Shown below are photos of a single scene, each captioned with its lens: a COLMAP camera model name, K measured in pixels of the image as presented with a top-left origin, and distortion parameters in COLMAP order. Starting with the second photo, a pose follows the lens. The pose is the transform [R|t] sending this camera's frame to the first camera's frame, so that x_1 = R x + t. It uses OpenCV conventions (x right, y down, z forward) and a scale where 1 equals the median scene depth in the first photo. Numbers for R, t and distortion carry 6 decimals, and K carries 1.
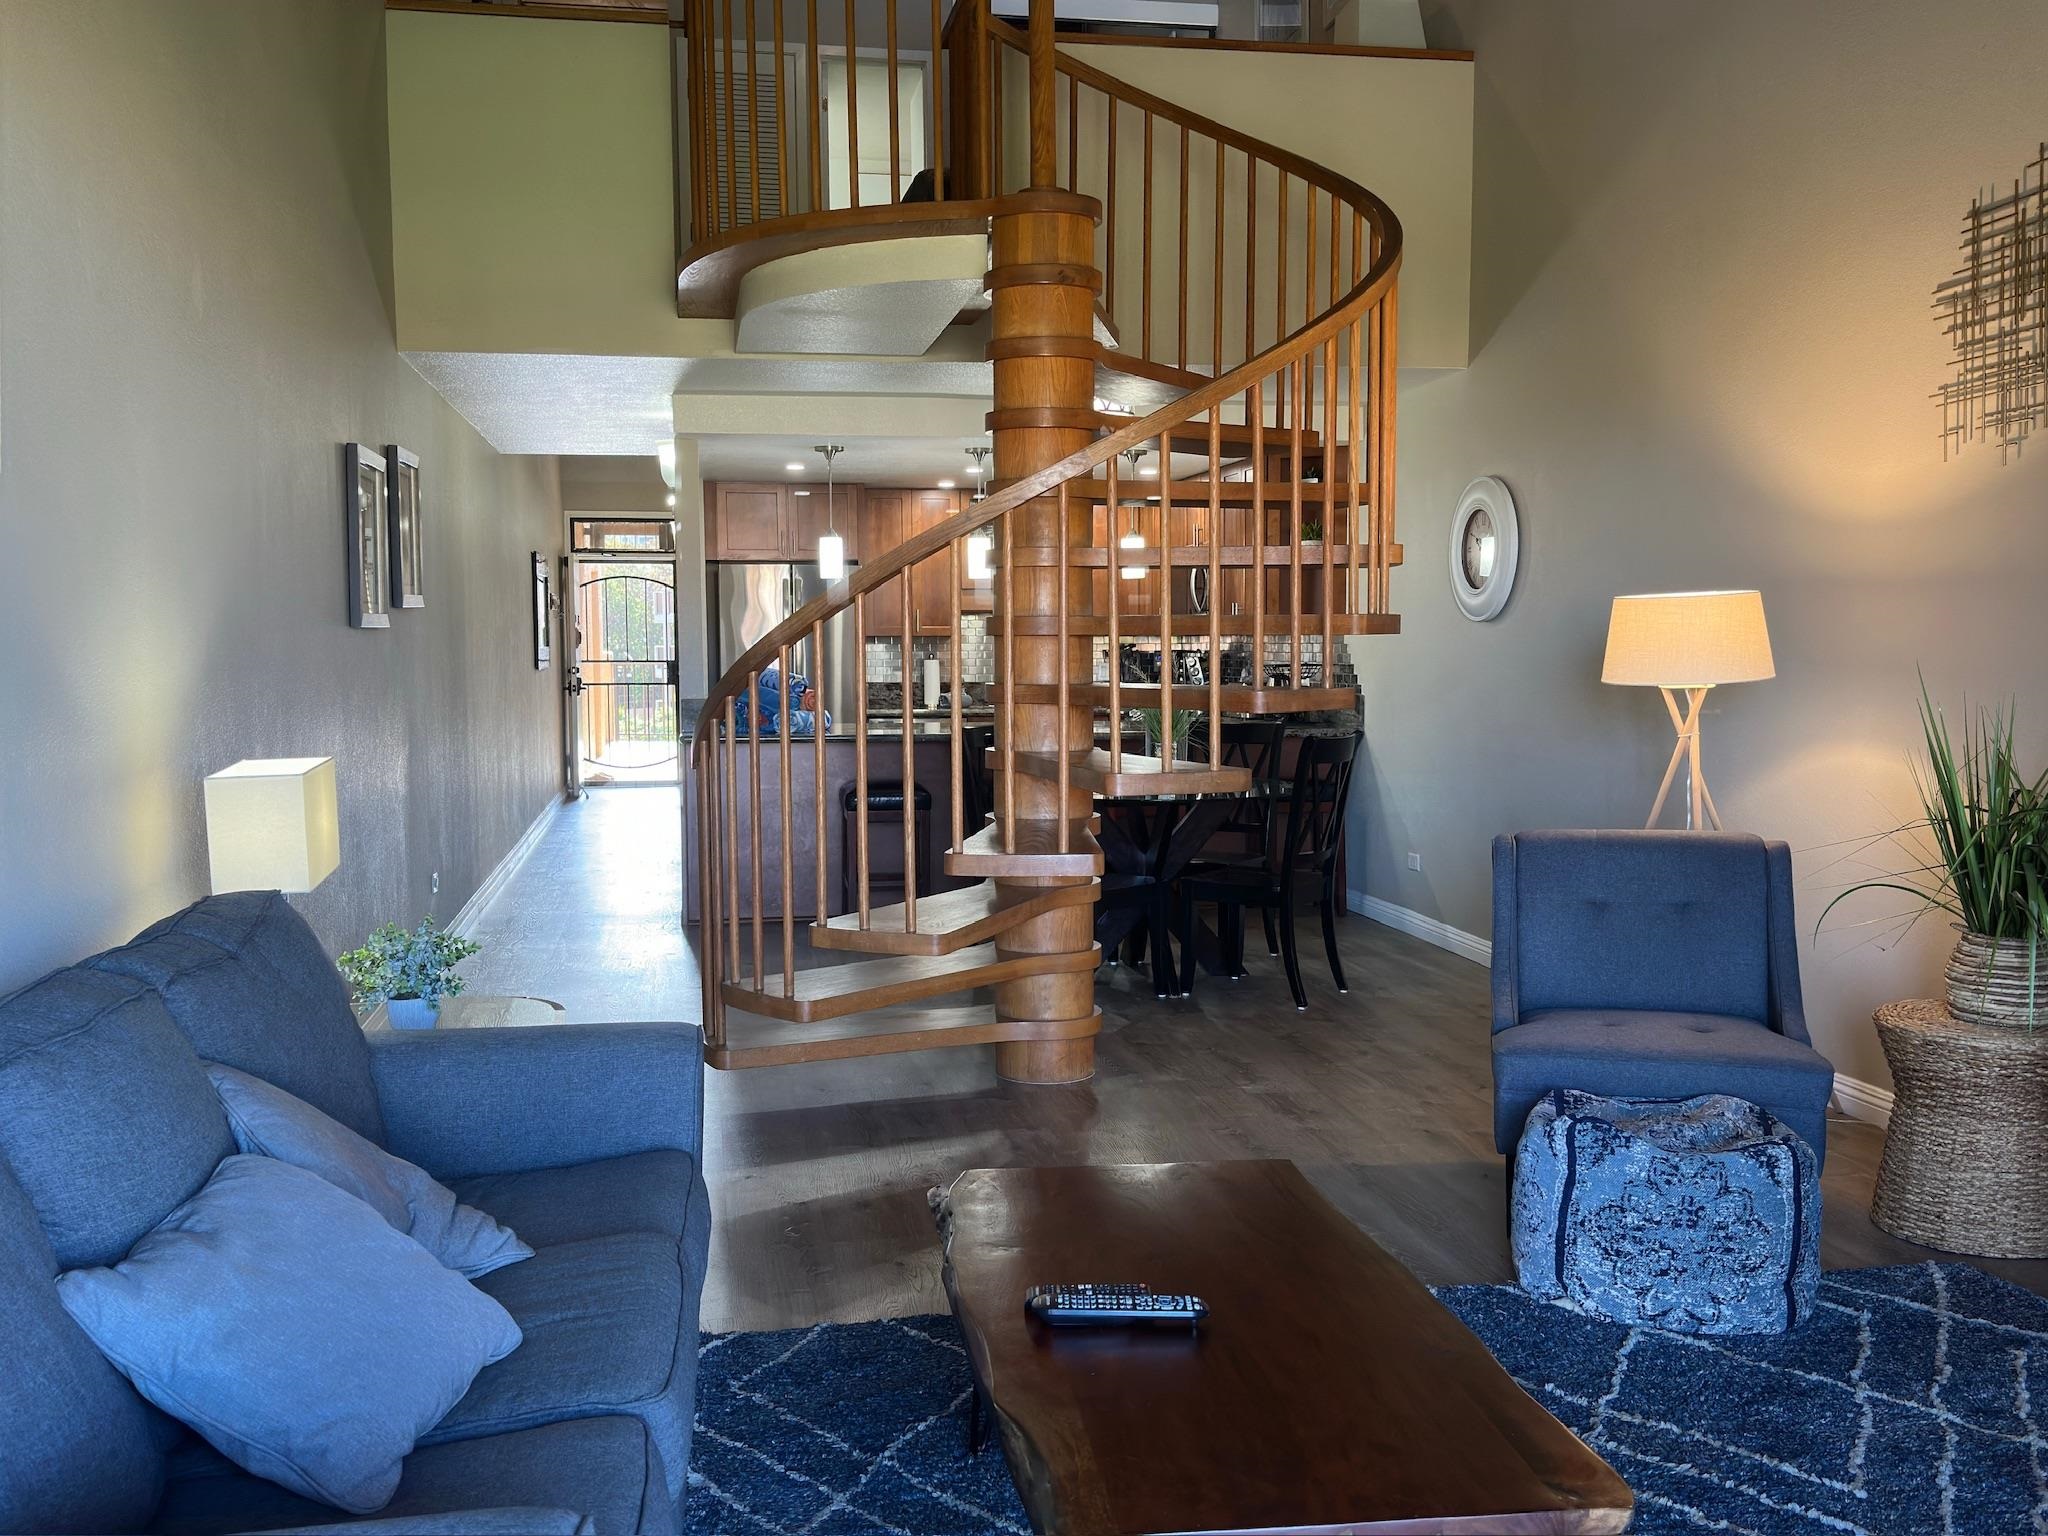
lens RADIAL K [[1839.1, 0, 1011.4], [0, 1839.1, 758.8], [0, 0, 1]] dist [0.108328, -0.172986]
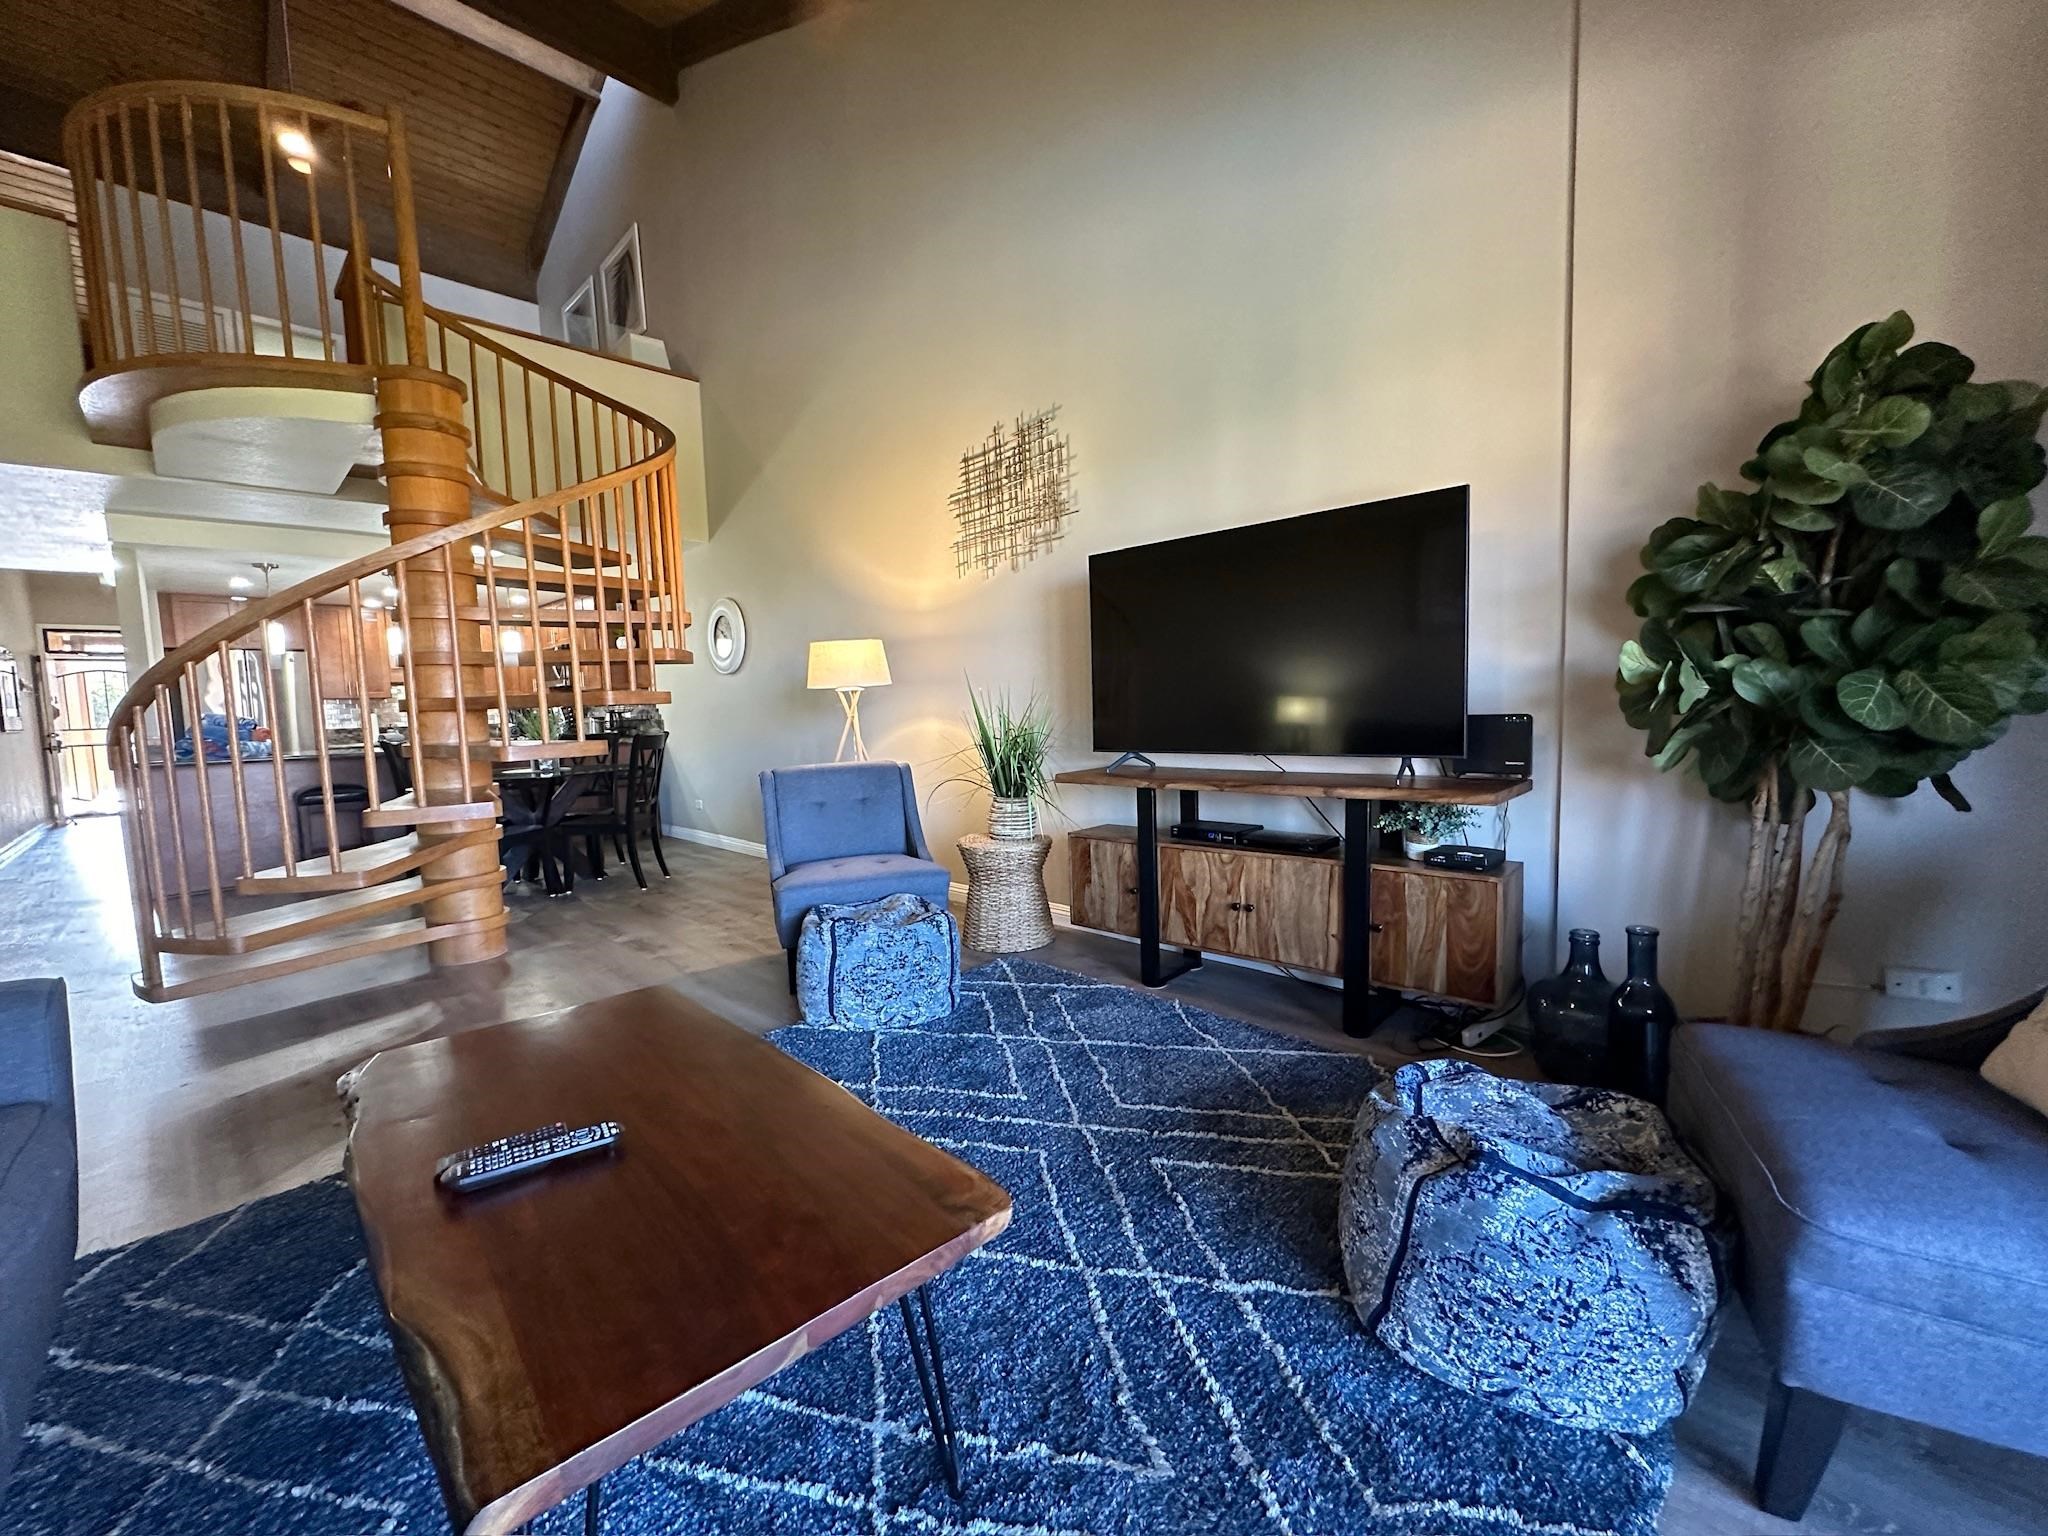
lens RADIAL K [[816.4, 0, 1021.9], [0, 816.4, 767.7], [0, 0, 1]] dist [-0.002839, 0.000811]
pose [[0.814130, -0.066618, 0.576848, 0.016806], [0.066260, 0.997567, 0.021689, 0.043123], [-0.576889, 0.020564, 0.816563, 0.251675]]
